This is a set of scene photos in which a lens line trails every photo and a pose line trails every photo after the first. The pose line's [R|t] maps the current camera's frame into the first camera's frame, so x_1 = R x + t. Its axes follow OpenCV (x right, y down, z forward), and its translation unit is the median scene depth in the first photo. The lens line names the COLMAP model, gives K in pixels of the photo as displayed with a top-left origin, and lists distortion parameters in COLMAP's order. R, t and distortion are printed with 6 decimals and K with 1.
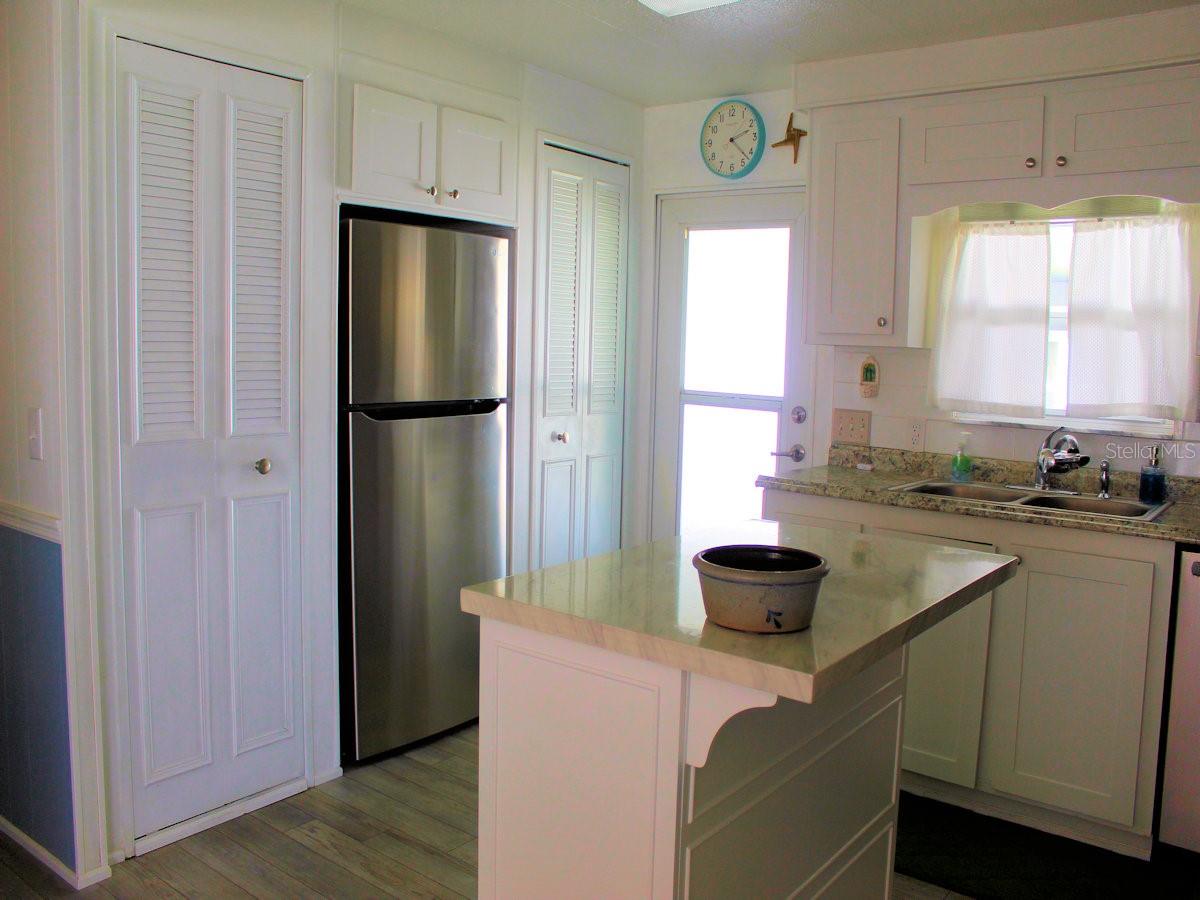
lens RADIAL K [[1021.8, 0, 601.4], [0, 1021.8, 446.4], [0, 0, 1]] dist [-0.106301, 0.054222]
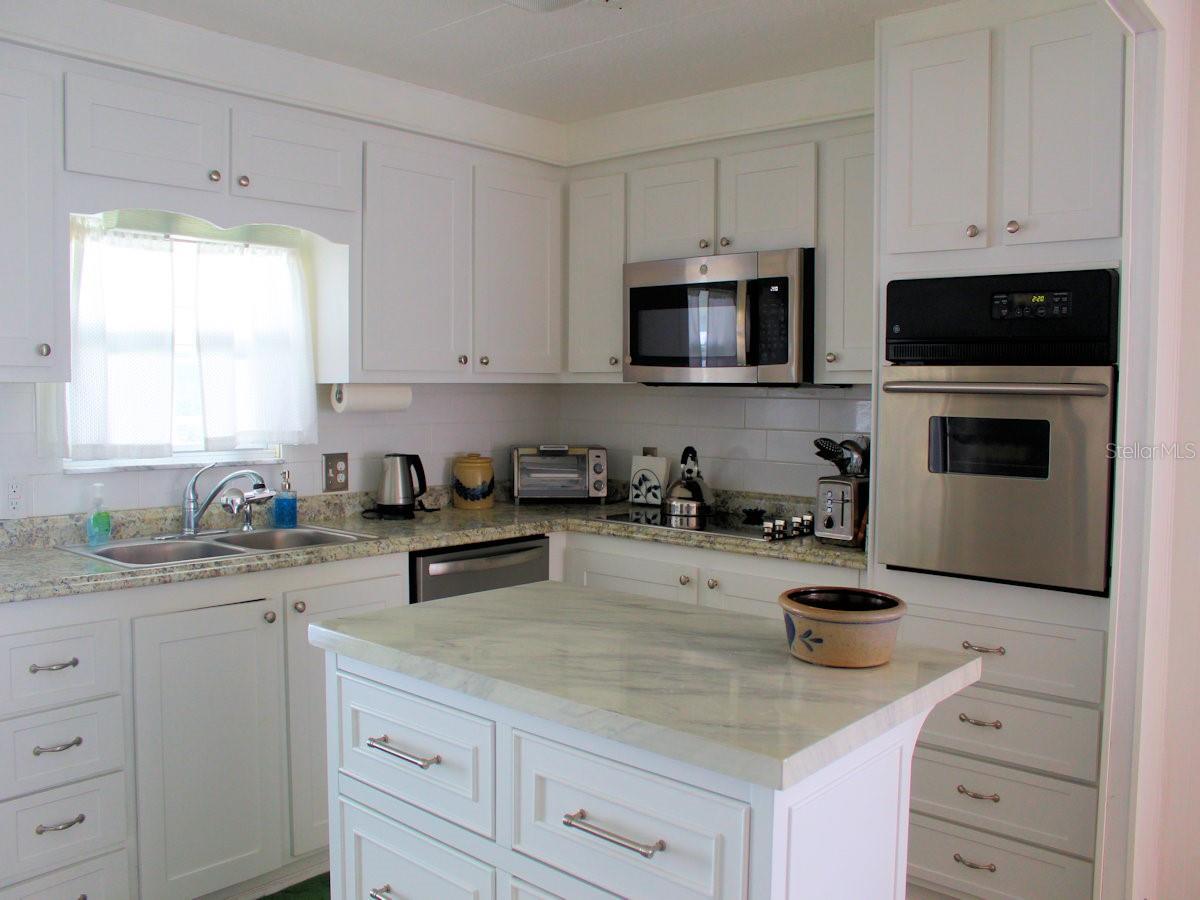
lens RADIAL K [[1021.8, 0, 599.7], [0, 1021.8, 448.0], [0, 0, 1]] dist [-0.106301, 0.054222]
pose [[0.064064, -0.088099, 0.994050, -0.435338], [0.091504, 0.992418, 0.082057, -0.075517], [-0.993742, 0.085703, 0.071639, 0.563142]]
